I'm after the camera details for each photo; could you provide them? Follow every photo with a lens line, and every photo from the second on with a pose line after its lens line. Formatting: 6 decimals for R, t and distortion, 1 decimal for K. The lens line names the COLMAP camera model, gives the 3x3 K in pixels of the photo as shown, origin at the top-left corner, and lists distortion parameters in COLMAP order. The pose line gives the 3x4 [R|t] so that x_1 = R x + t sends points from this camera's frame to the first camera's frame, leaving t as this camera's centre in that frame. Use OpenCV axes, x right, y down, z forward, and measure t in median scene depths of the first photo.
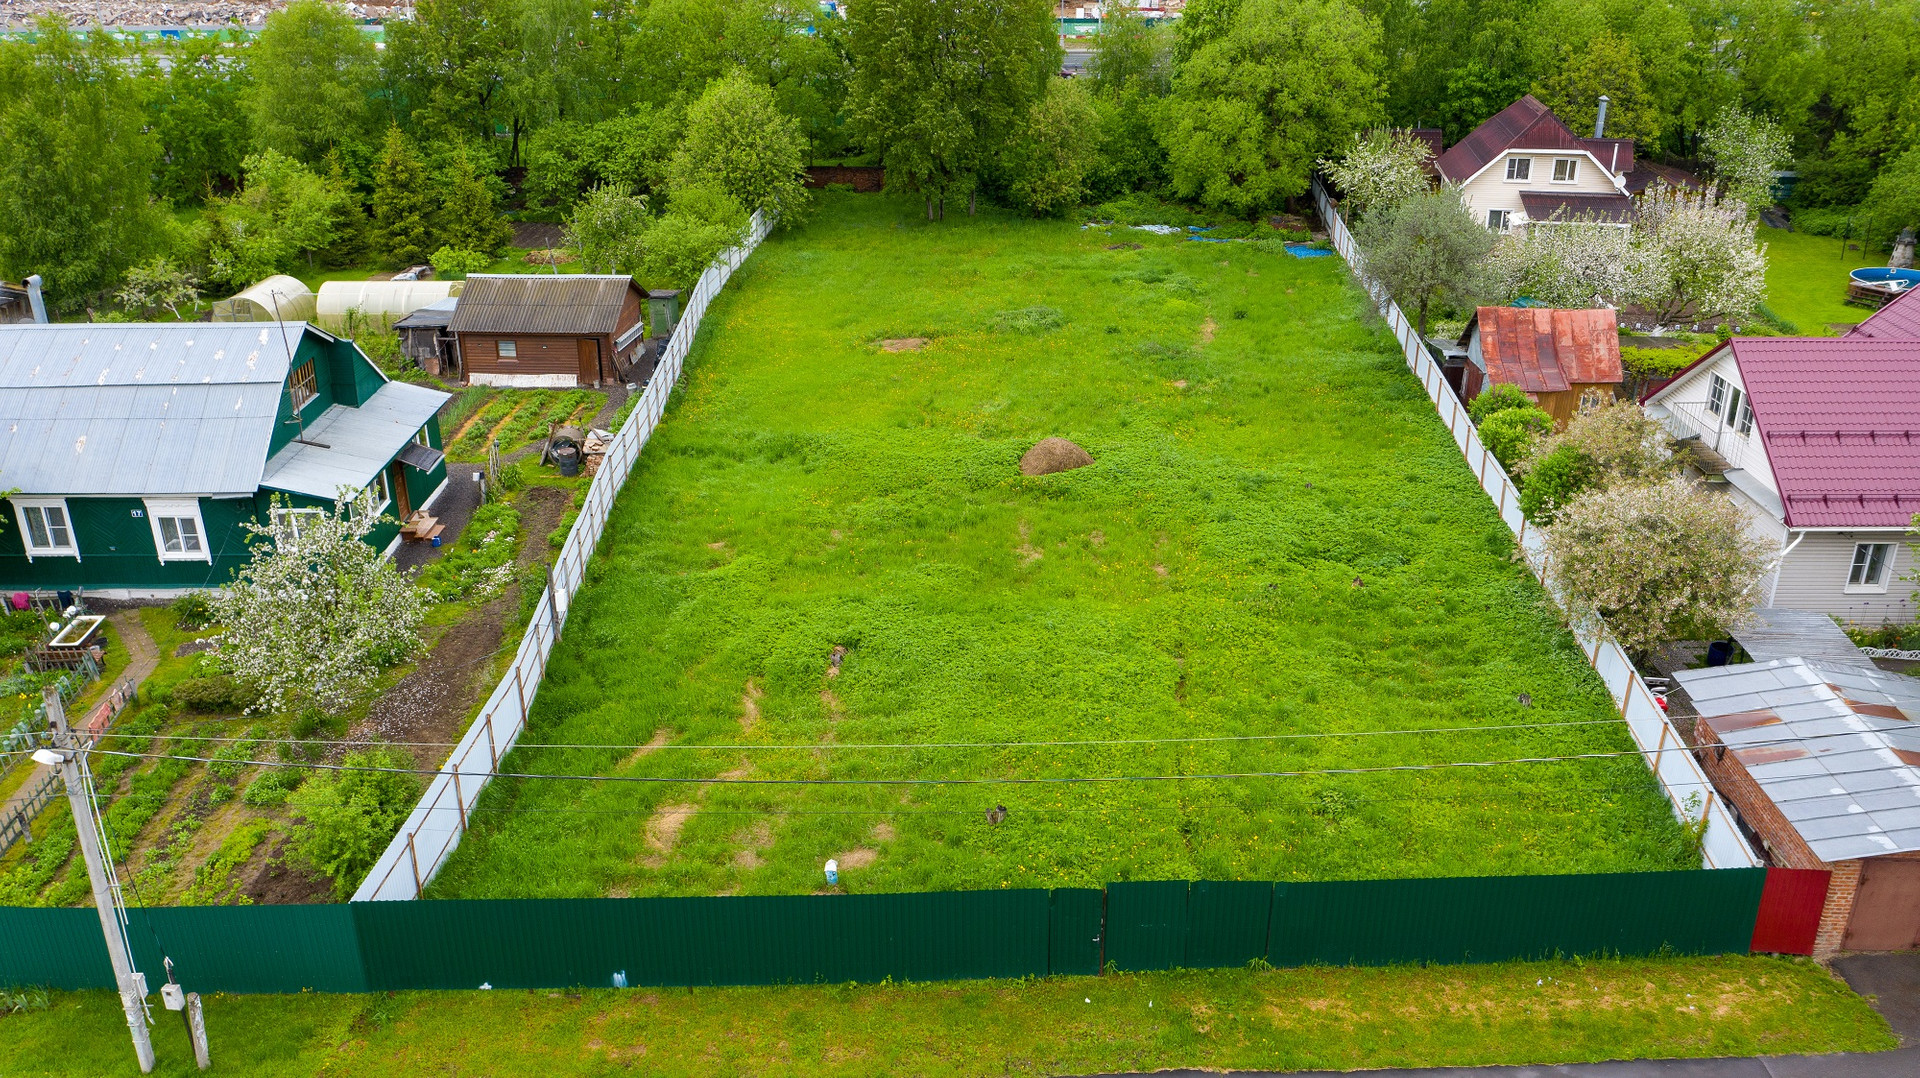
lens RADIAL K [[1556.4, 0, 933.5], [0, 1556.4, 483.7], [0, 0, 1]] dist [-0.021015, 0.007340]
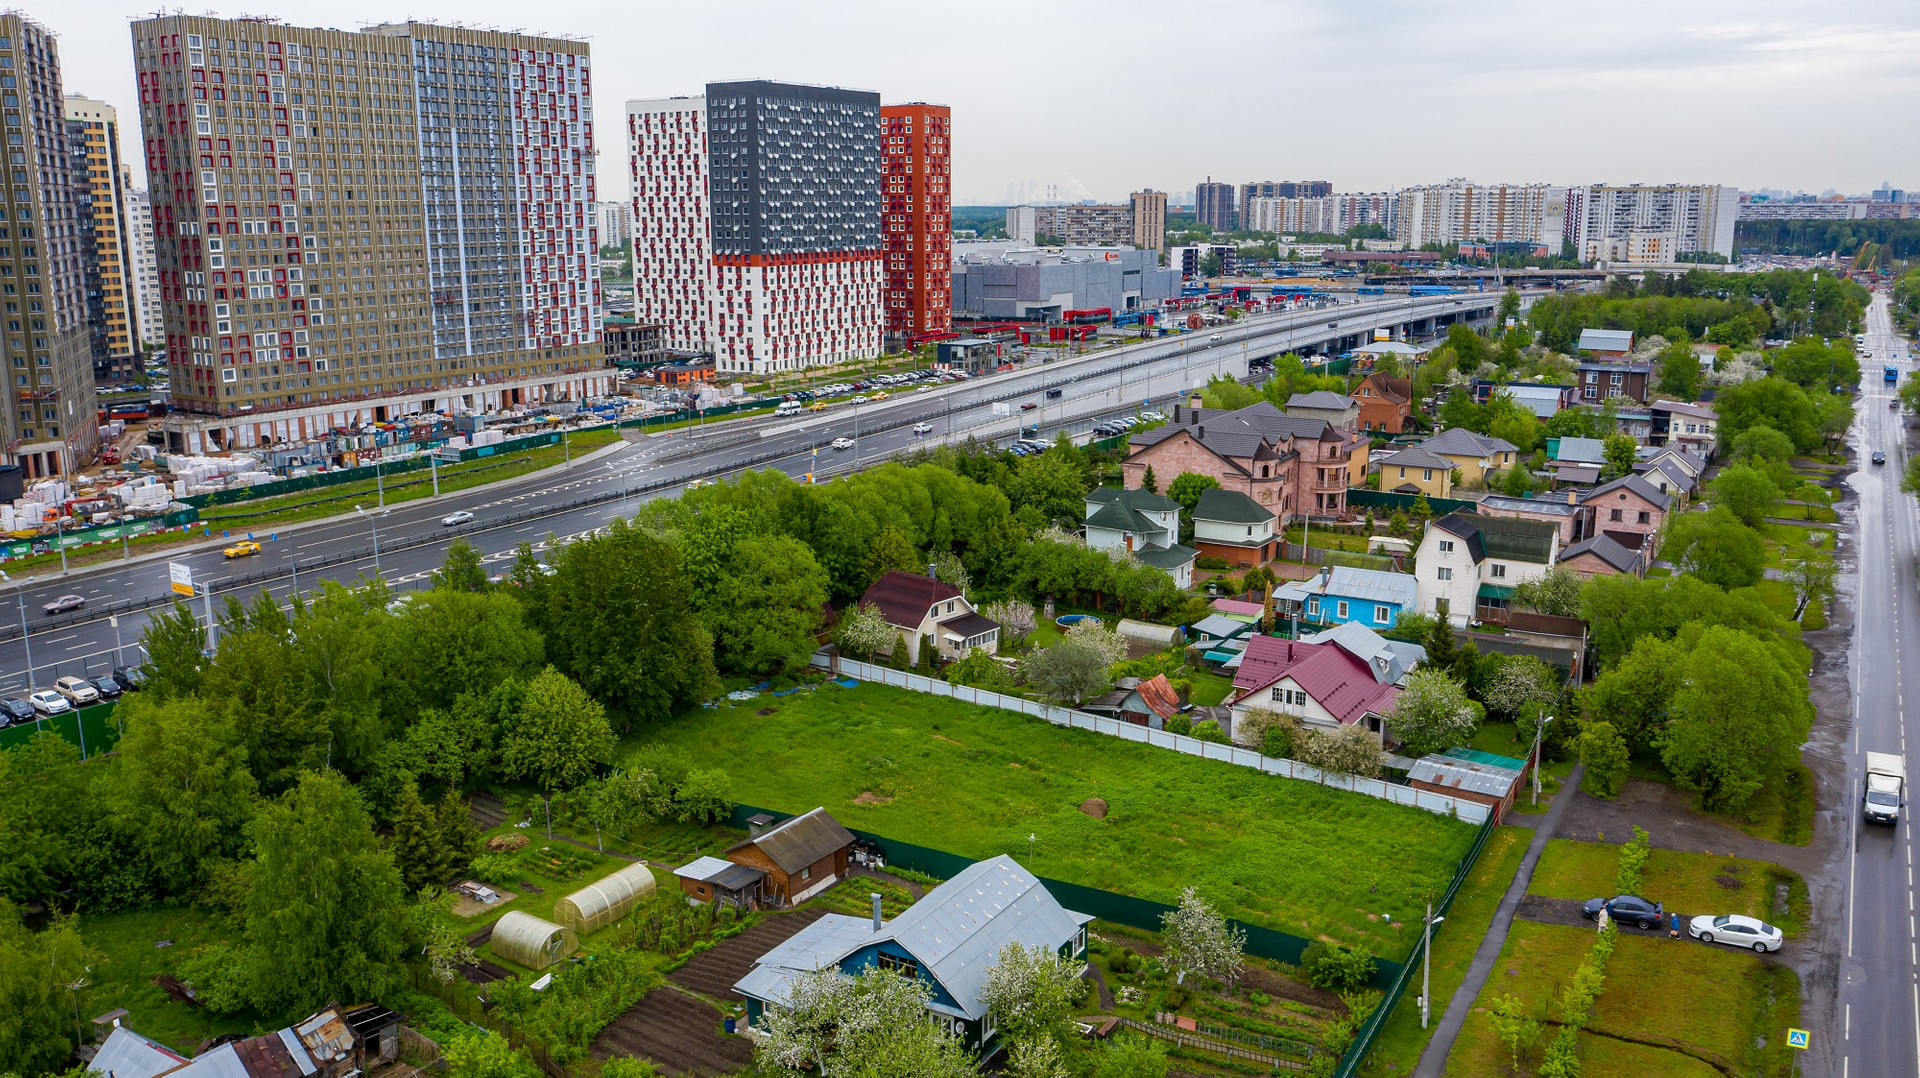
lens RADIAL K [[1556.4, 0, 973.5], [0, 1556.4, 535.2], [0, 0, 1]] dist [-0.021015, 0.007340]
pose [[0.506235, -0.184437, 0.842442, -2.095455], [0.314120, 0.949192, 0.019049, -0.561237], [-0.803153, 0.254984, 0.538450, -0.130987]]
